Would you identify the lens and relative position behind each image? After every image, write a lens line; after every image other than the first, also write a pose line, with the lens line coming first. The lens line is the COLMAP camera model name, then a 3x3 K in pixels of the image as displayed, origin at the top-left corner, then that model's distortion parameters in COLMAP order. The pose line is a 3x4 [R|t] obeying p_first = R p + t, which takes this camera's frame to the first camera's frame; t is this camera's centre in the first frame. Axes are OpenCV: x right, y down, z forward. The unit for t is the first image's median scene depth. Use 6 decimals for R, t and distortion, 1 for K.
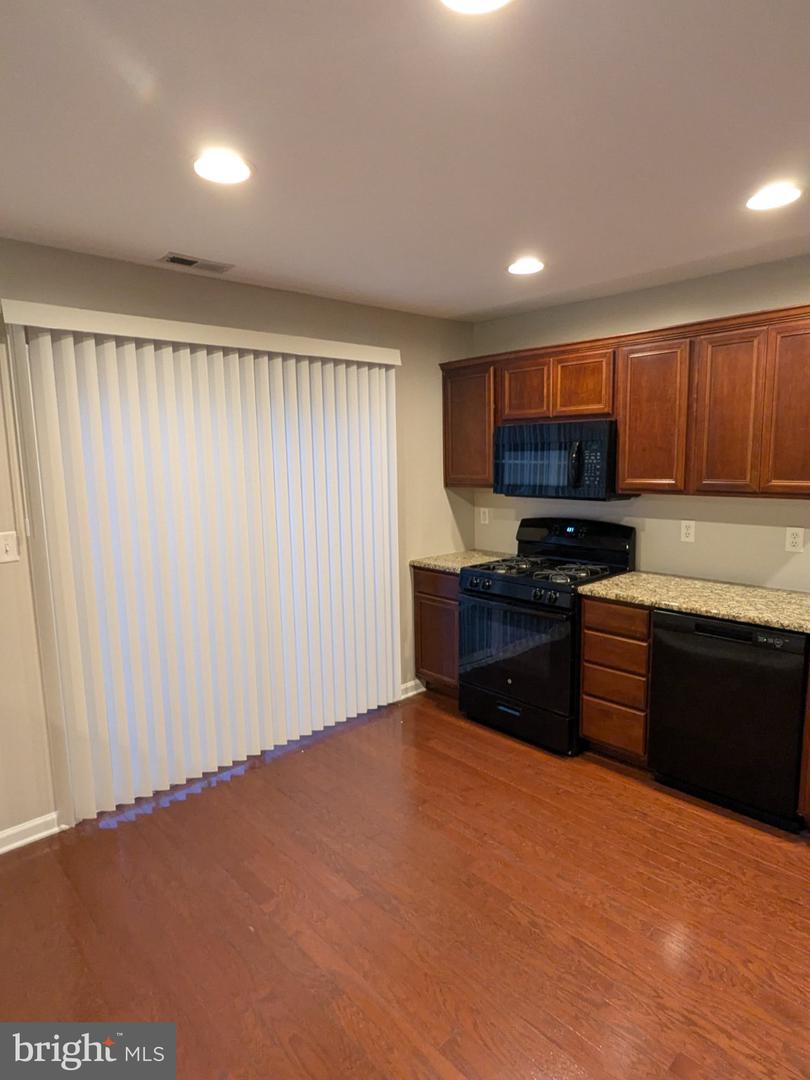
lens RADIAL K [[606.9, 0, 399.2], [0, 606.9, 533.5], [0, 0, 1]] dist [0.002667, 0.001360]
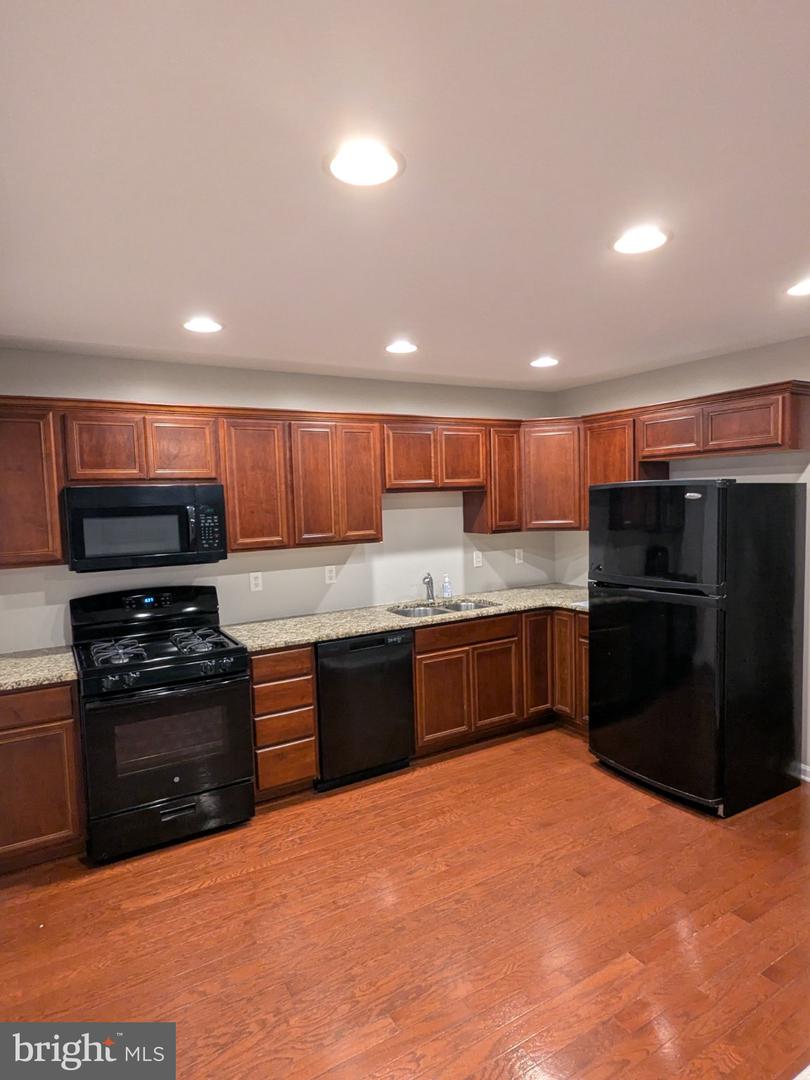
lens RADIAL K [[606.9, 0, 399.2], [0, 606.9, 533.5], [0, 0, 1]] dist [0.002667, 0.001360]
pose [[0.238416, -0.047746, 0.969989, -0.623634], [0.152950, 0.988172, 0.011047, -0.070592], [-0.959043, 0.145726, 0.242899, 0.477681]]
